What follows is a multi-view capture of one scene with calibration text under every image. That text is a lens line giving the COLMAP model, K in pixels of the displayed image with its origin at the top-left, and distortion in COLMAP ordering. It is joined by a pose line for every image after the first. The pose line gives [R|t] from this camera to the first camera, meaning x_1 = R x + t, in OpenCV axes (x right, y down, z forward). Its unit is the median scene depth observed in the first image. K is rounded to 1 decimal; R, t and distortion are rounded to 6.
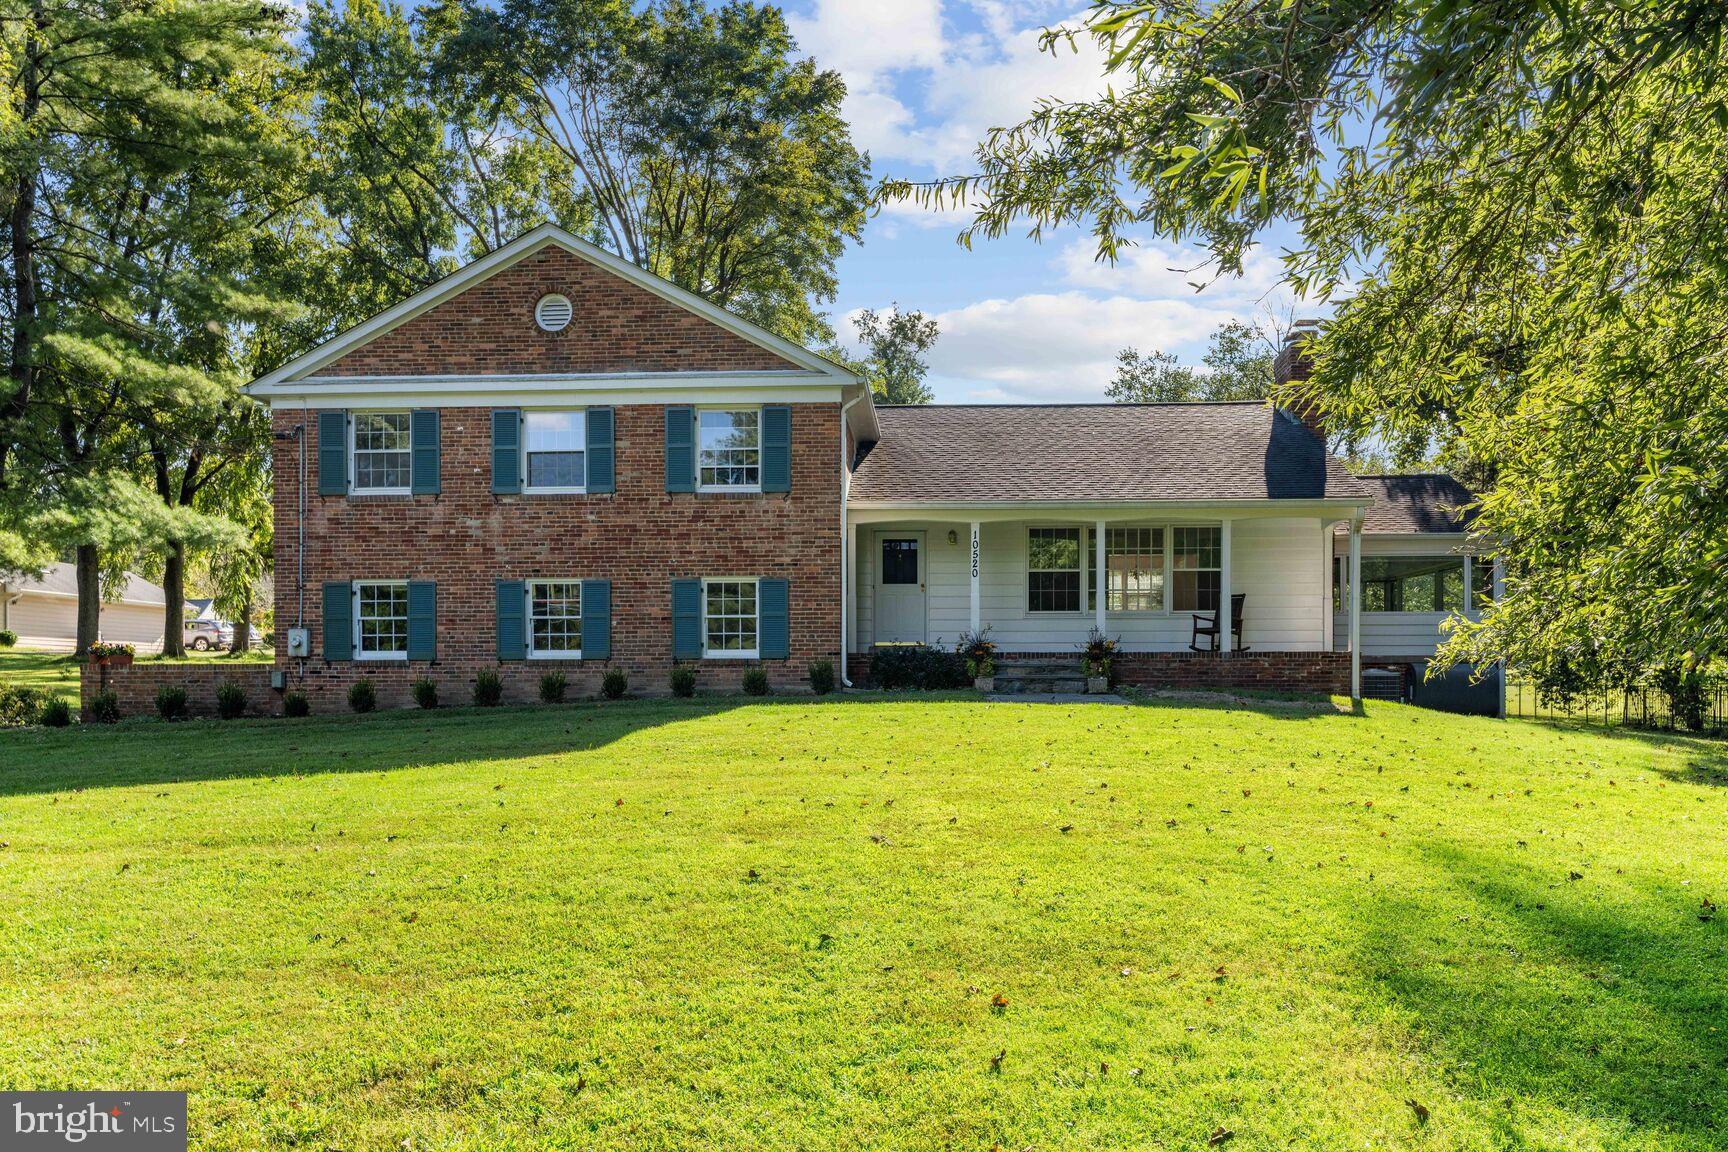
lens RADIAL K [[1246.6, 0, 863.9], [0, 1246.6, 584.7], [0, 0, 1]] dist [0.008017, 0.001044]
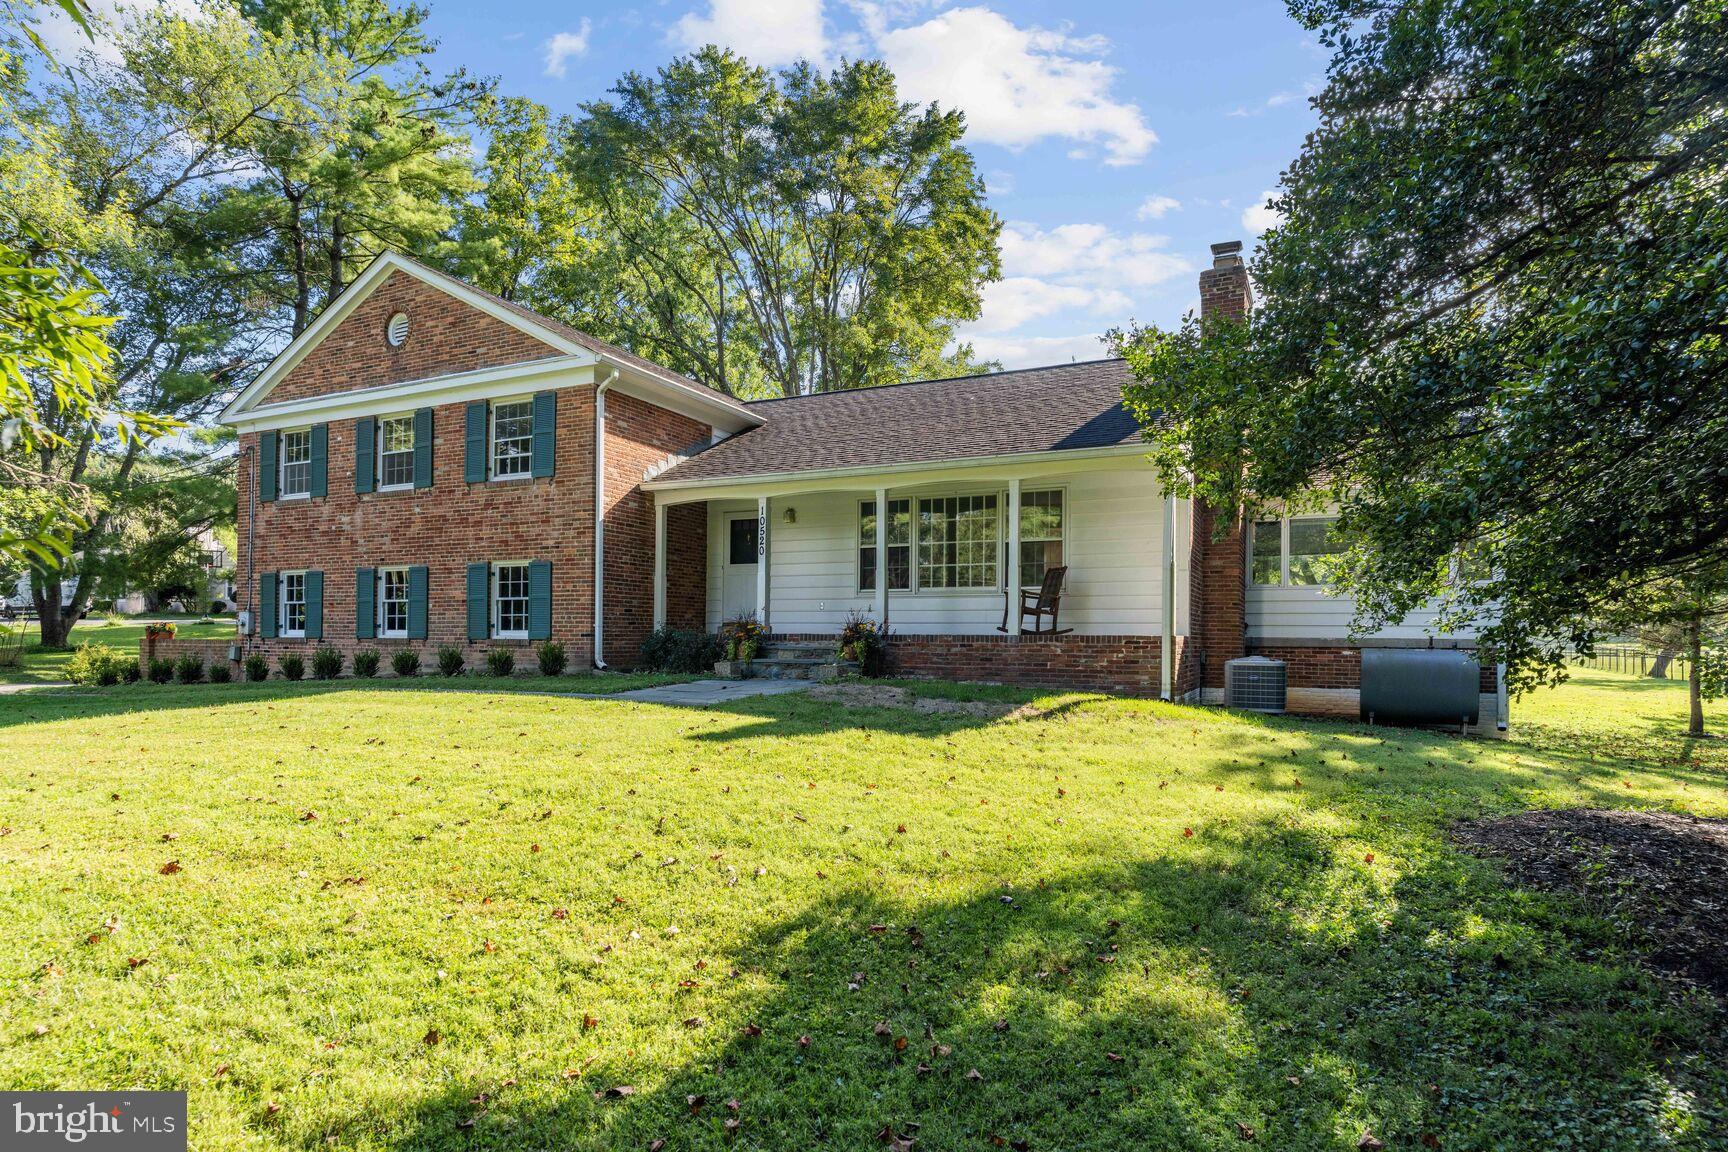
lens RADIAL K [[944.1, 0, 864.0], [0, 944.1, 571.5], [0, 0, 1]] dist [-0.005909, -0.000287]
pose [[0.922809, -0.019391, -0.384770, 0.463372], [0.020644, 0.999787, -0.000876, 0.009393], [0.384704, -0.007134, 0.923012, 0.379033]]
